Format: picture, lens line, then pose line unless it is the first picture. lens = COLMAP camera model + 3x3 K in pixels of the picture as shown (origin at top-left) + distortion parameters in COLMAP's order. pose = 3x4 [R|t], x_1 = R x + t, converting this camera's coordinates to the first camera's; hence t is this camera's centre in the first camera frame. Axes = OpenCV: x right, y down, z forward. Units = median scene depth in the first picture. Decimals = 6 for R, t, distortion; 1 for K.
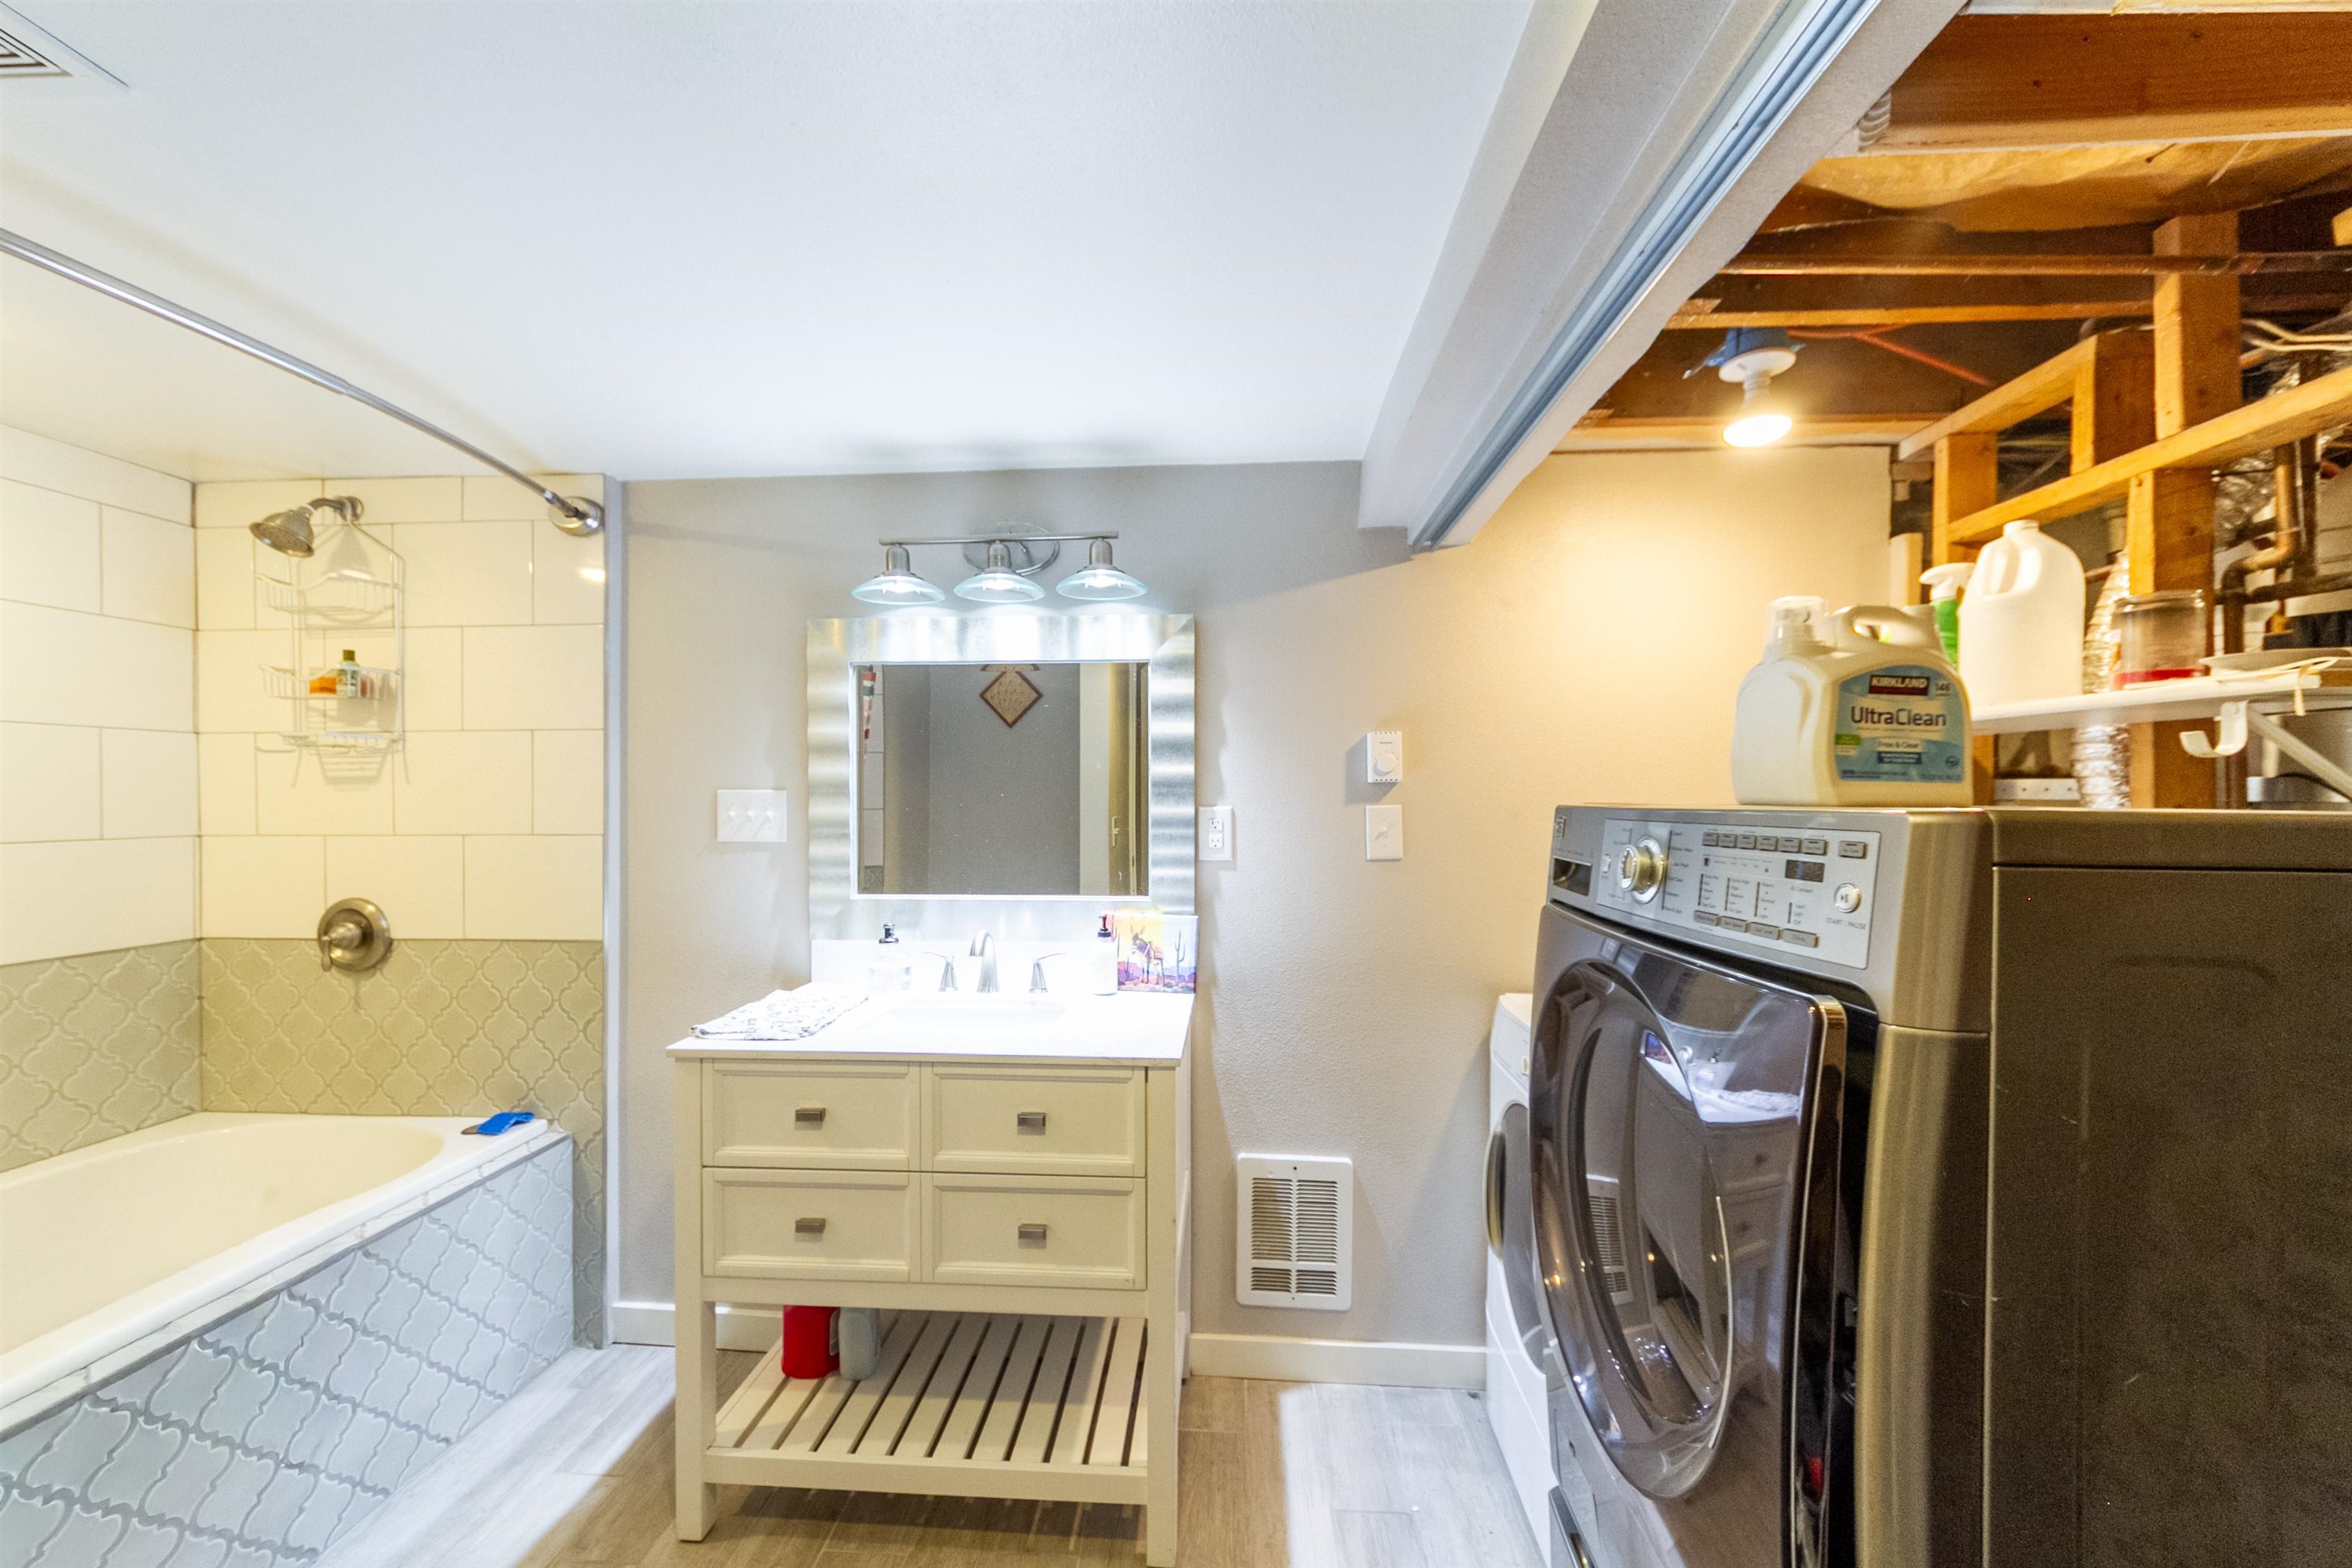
lens RADIAL K [[890.4, 0, 1169.2], [0, 890.4, 803.0], [0, 0, 1]] dist [-0.000471, -0.000178]
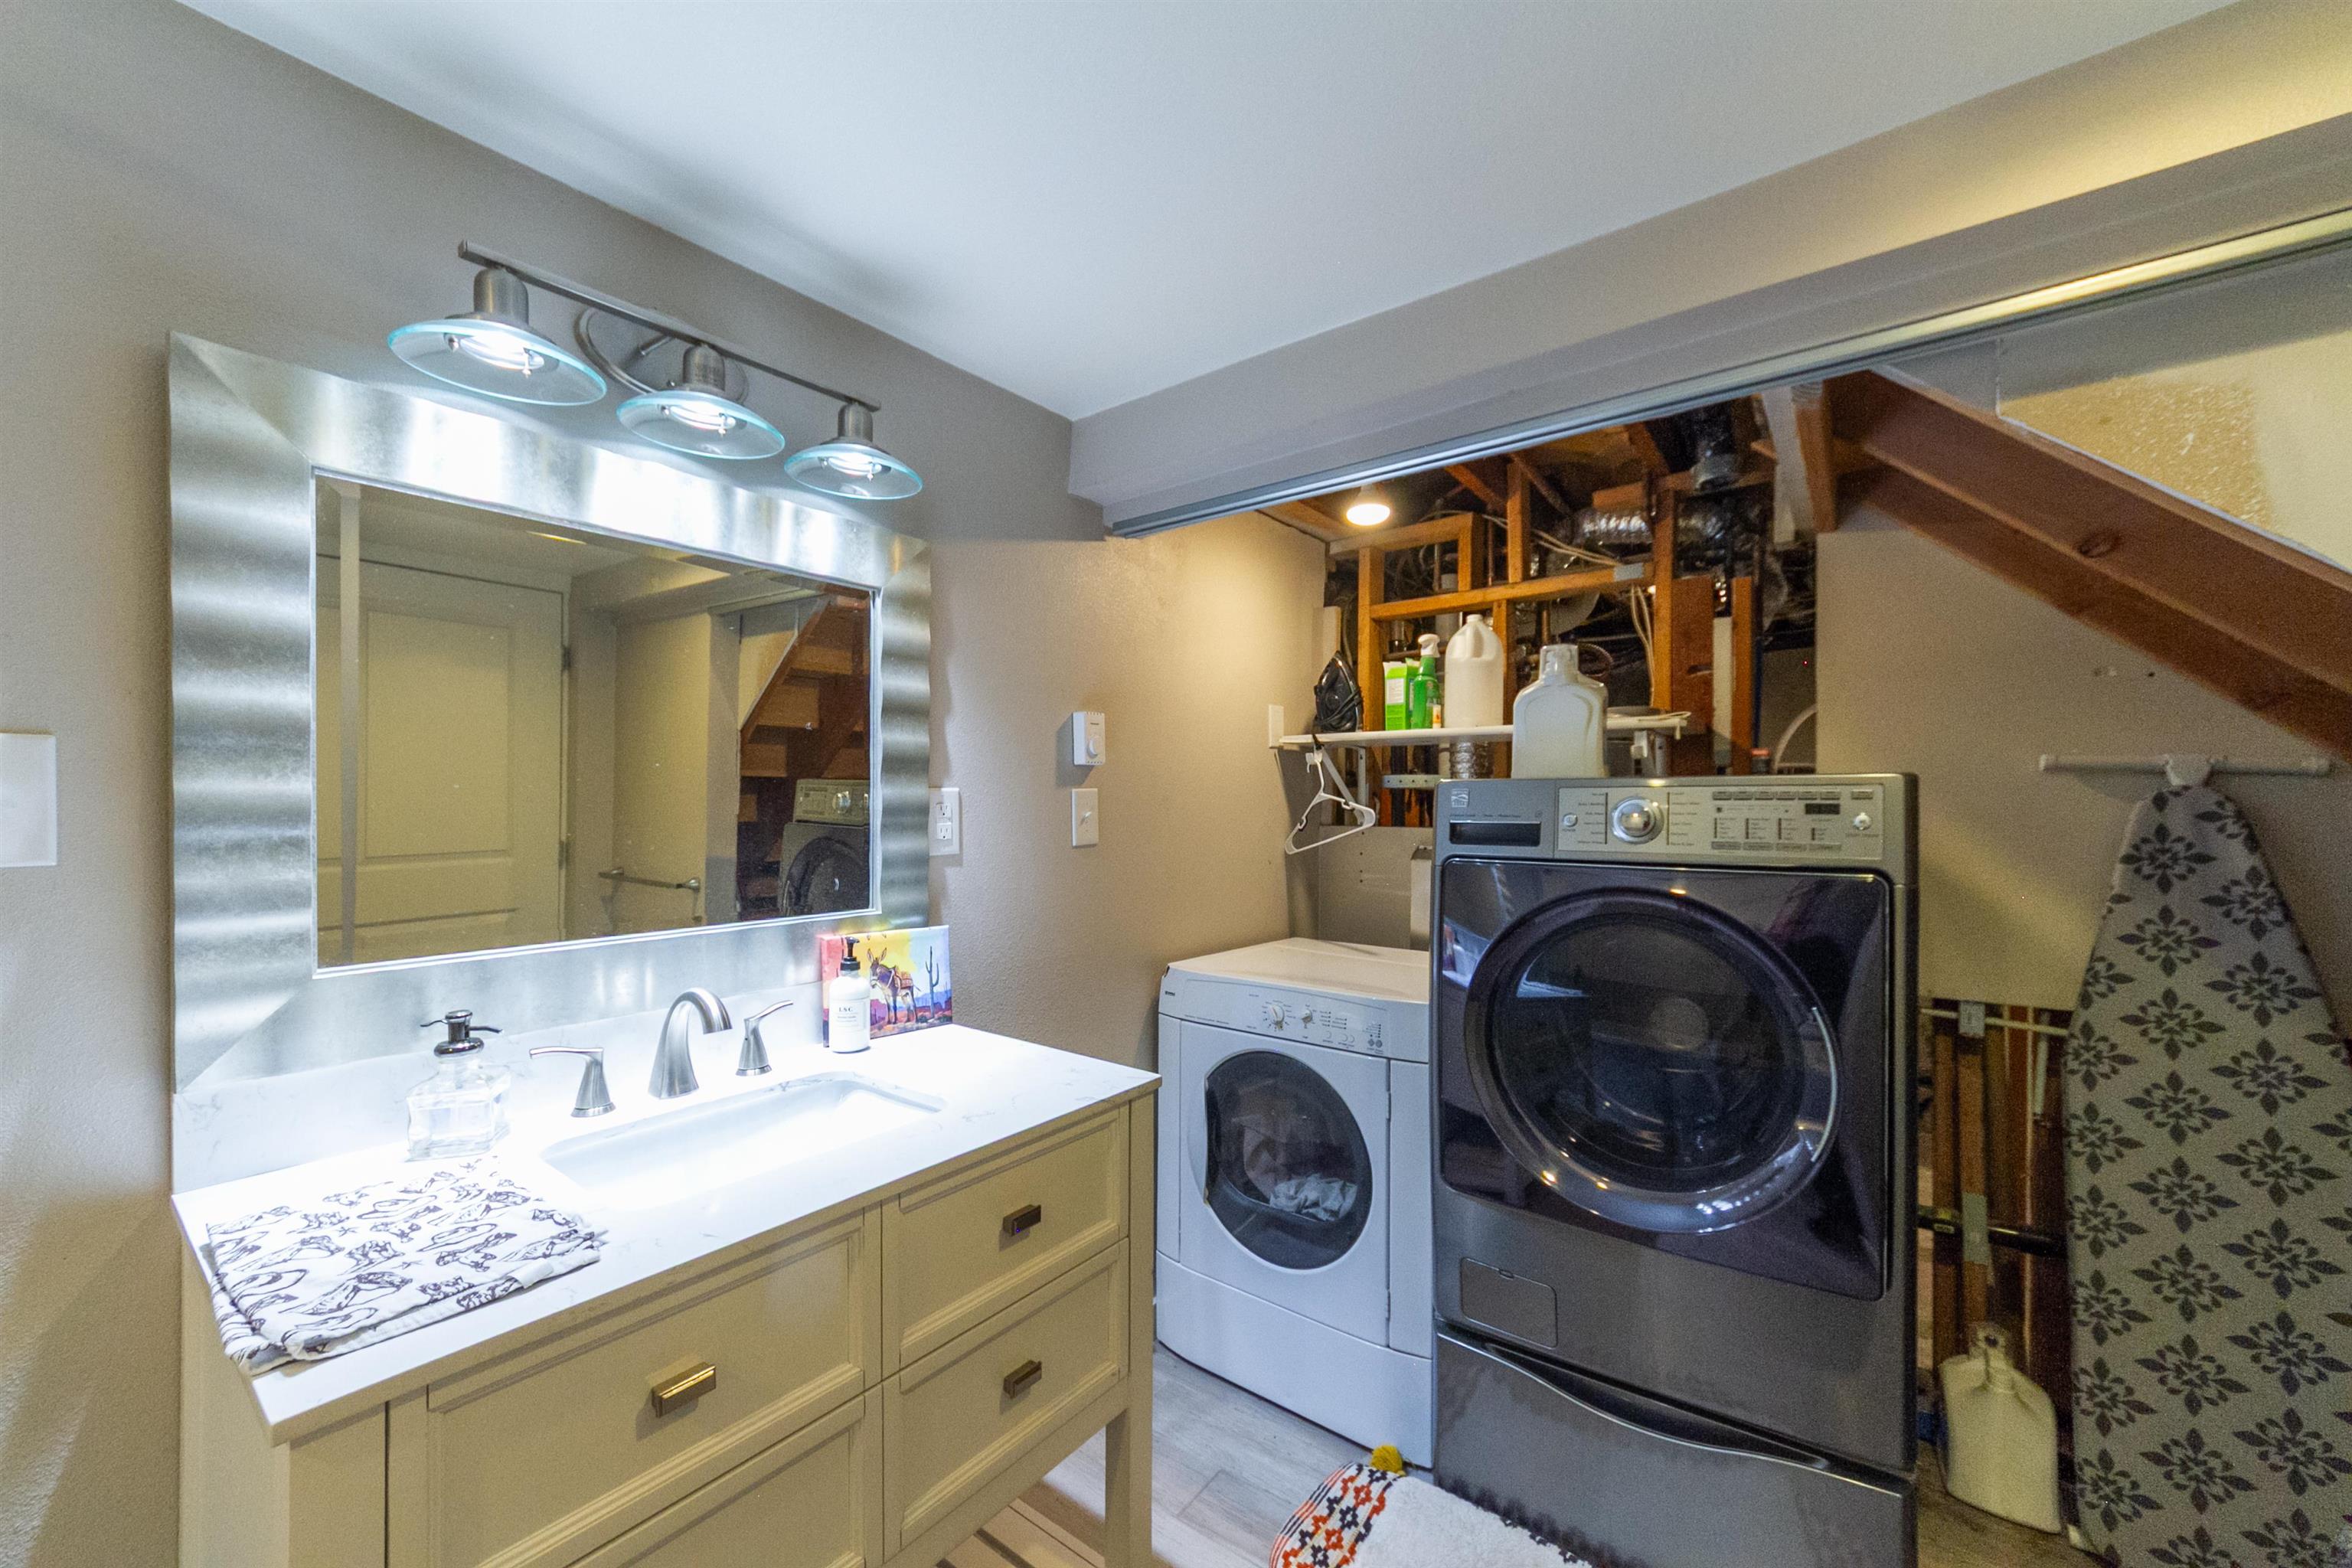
lens RADIAL K [[902.0, 0, 1184.4], [0, 902.0, 805.8], [0, 0, 1]] dist [0.001857, -0.000027]
pose [[0.550446, -0.005367, 0.834854, -0.506604], [0.006422, 0.999977, 0.002195, 0.020059], [-0.834846, 0.004153, 0.550467, 0.371851]]
